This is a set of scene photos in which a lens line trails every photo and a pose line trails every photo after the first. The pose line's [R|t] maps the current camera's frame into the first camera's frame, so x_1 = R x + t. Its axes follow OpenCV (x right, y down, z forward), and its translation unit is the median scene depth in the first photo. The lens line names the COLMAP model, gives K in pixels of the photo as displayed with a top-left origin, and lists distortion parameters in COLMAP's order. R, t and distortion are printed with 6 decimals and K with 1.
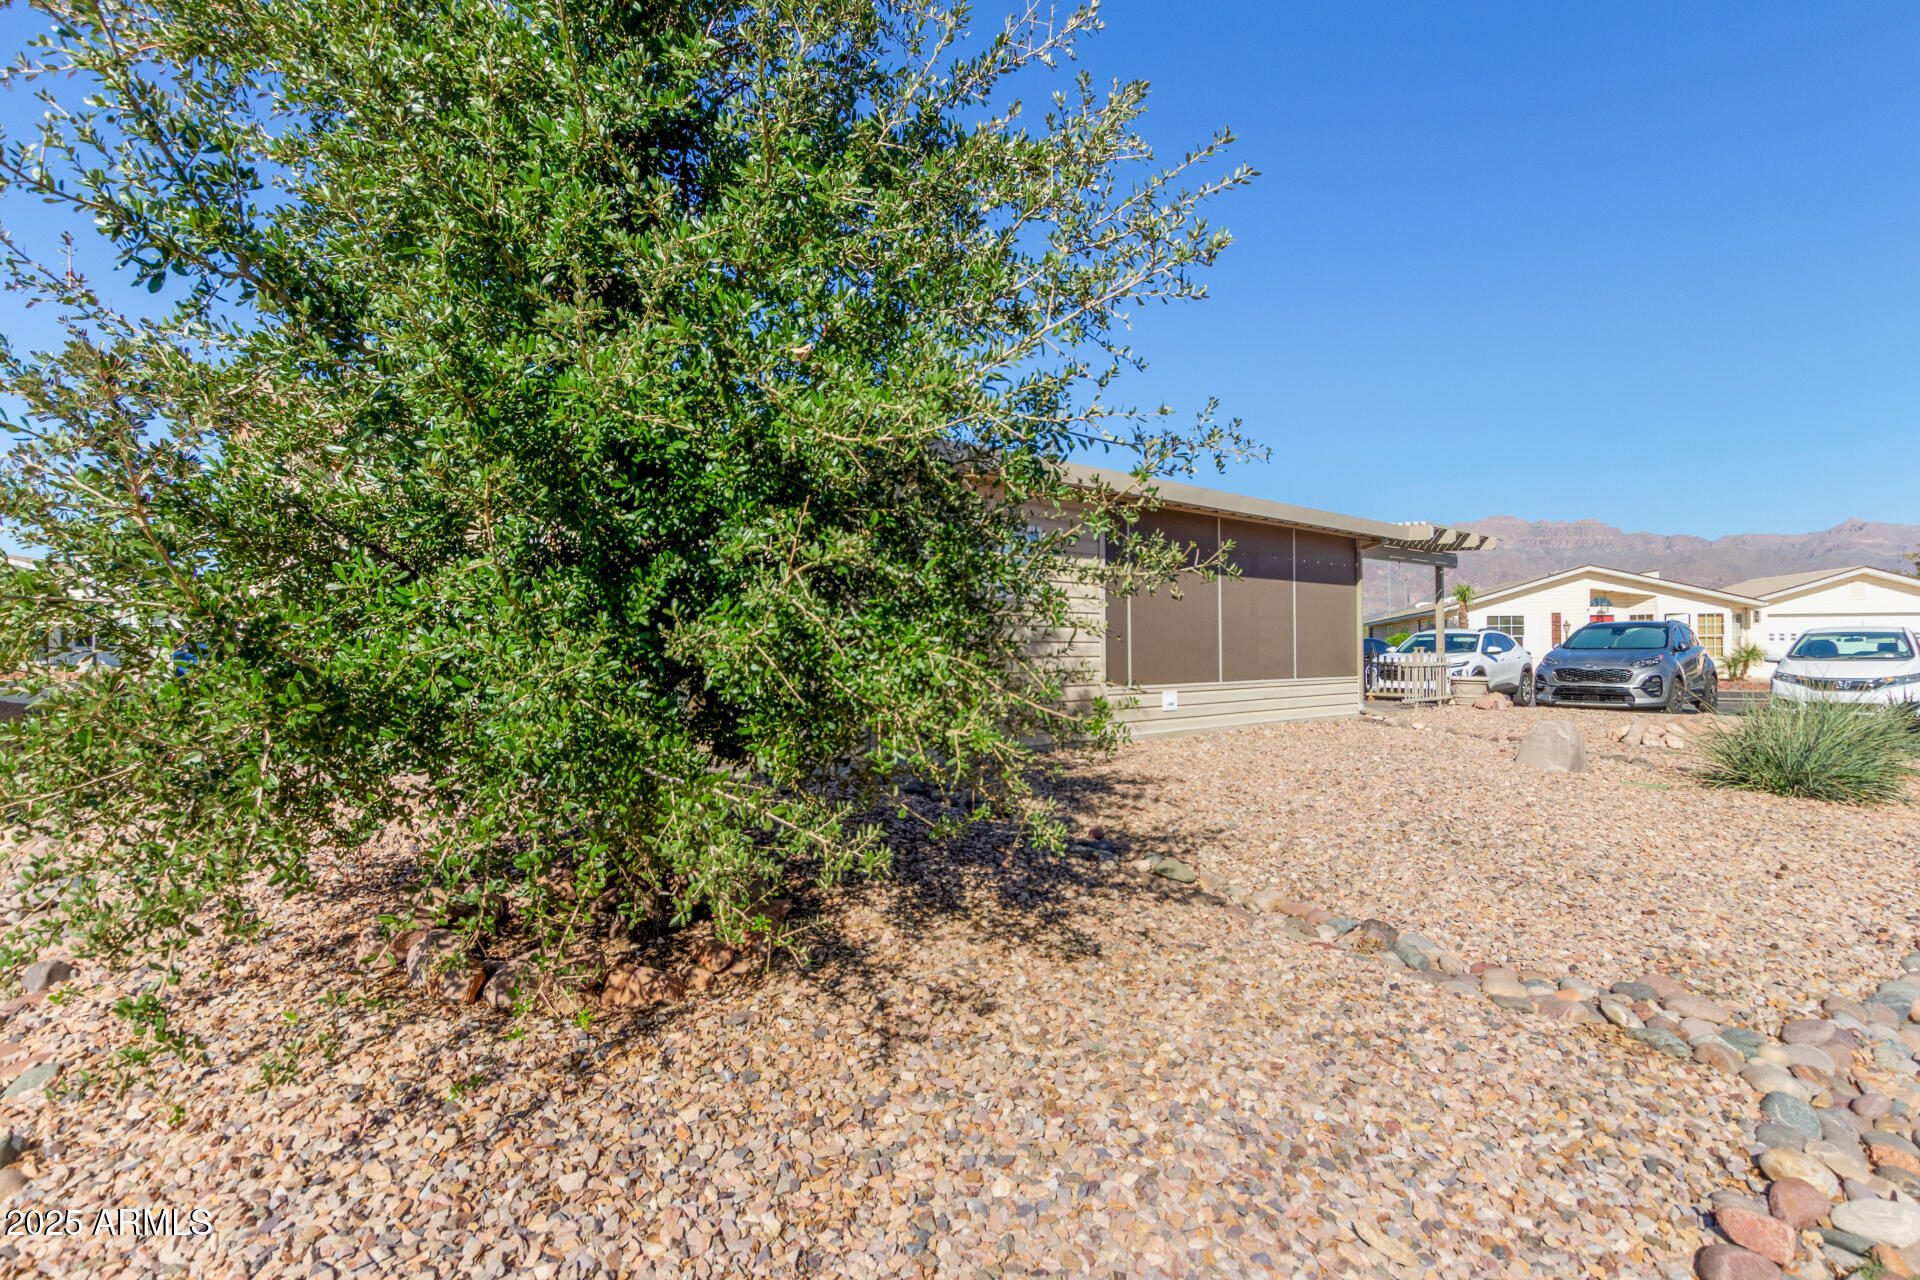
lens RADIAL K [[967.8, 0, 960.2], [0, 967.8, 647.6], [0, 0, 1]] dist [-0.000927, -0.000254]
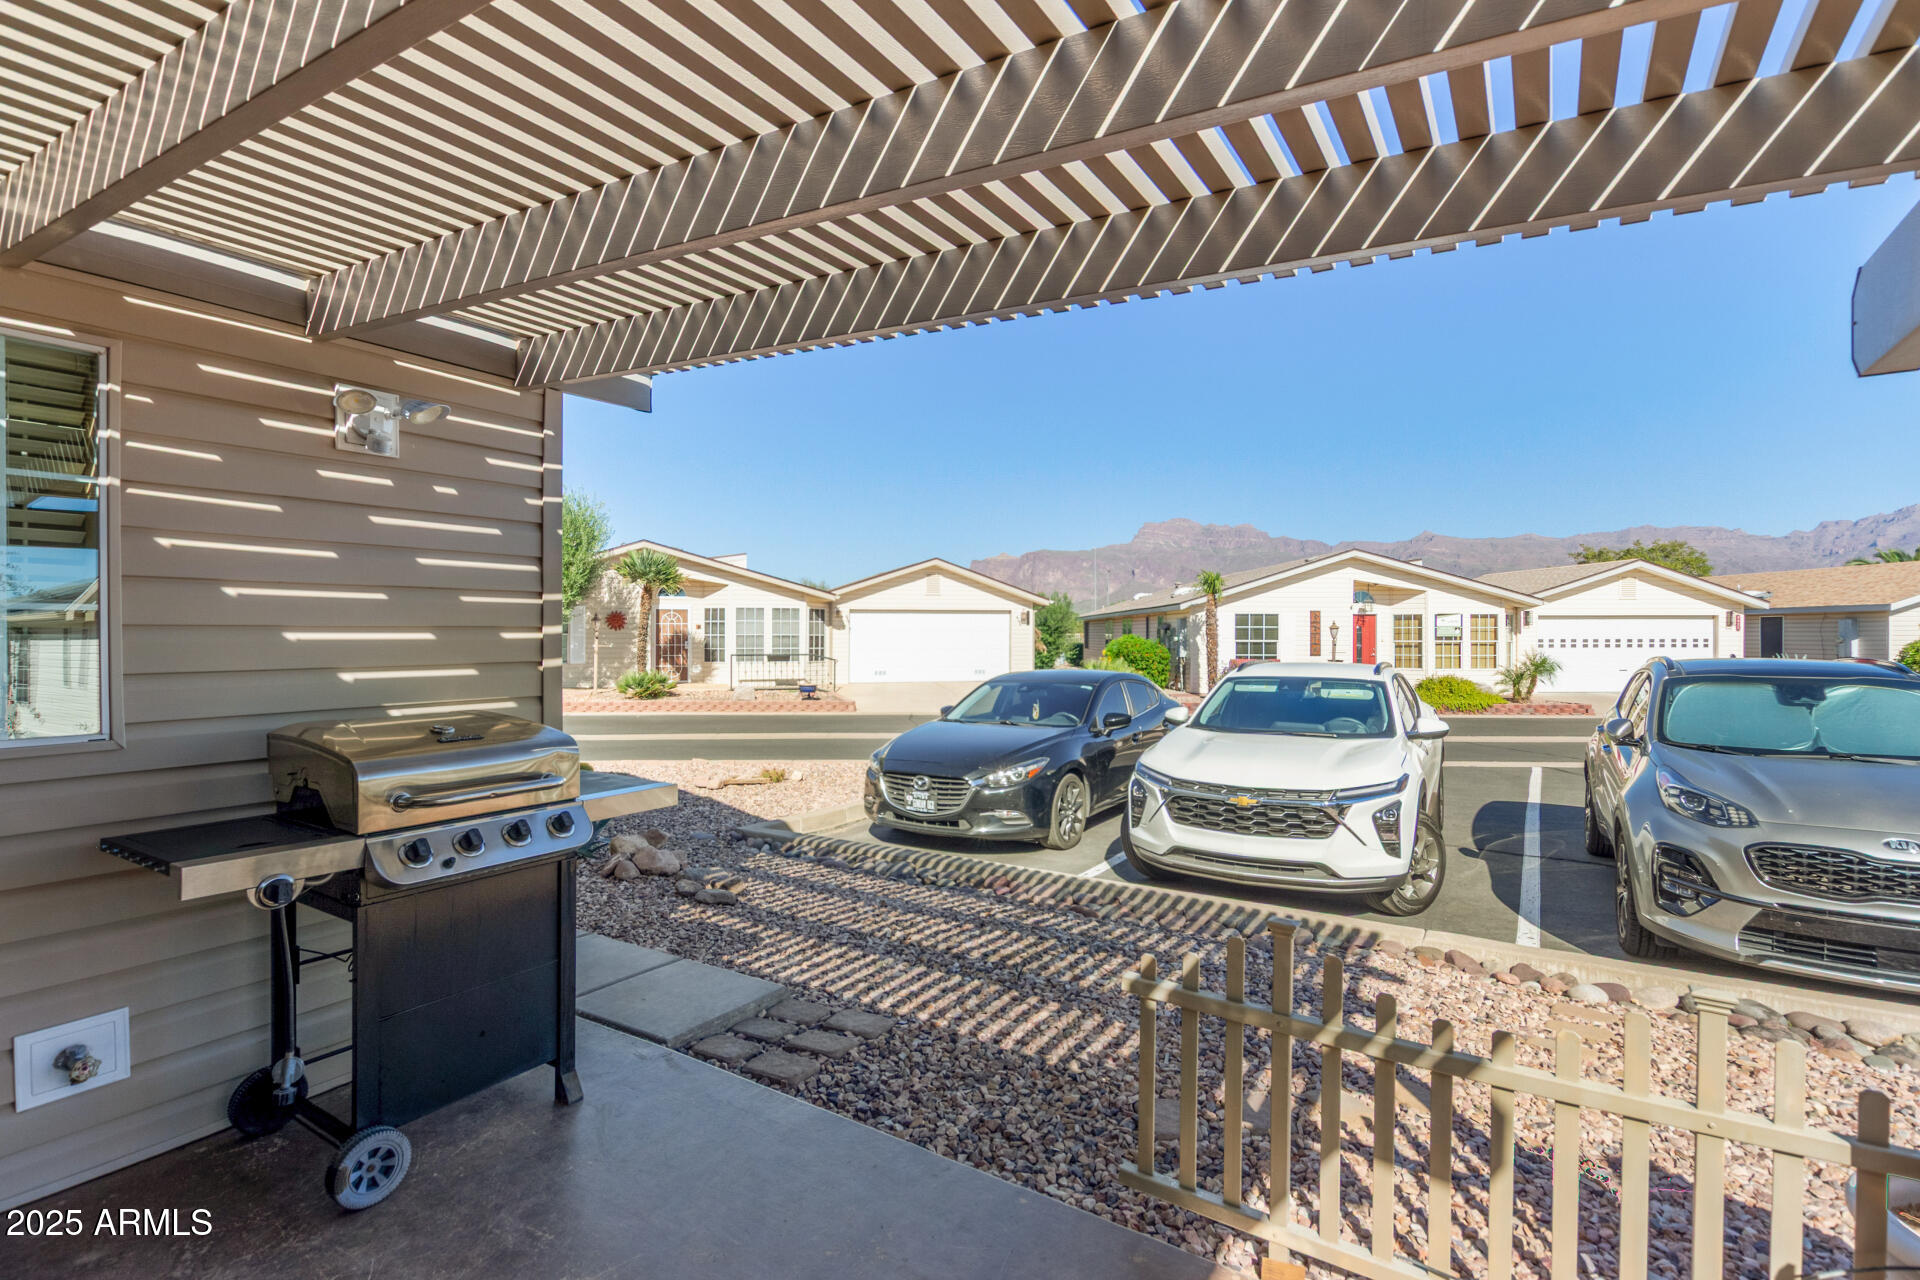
lens RADIAL K [[967.8, 0, 950.7], [0, 967.8, 641.5], [0, 0, 1]] dist [-0.000927, -0.000254]
pose [[0.962478, 0.001682, 0.271354, 0.128206], [-0.004736, 0.999933, 0.010602, -0.018369], [-0.271318, -0.011489, 0.962421, 0.337847]]
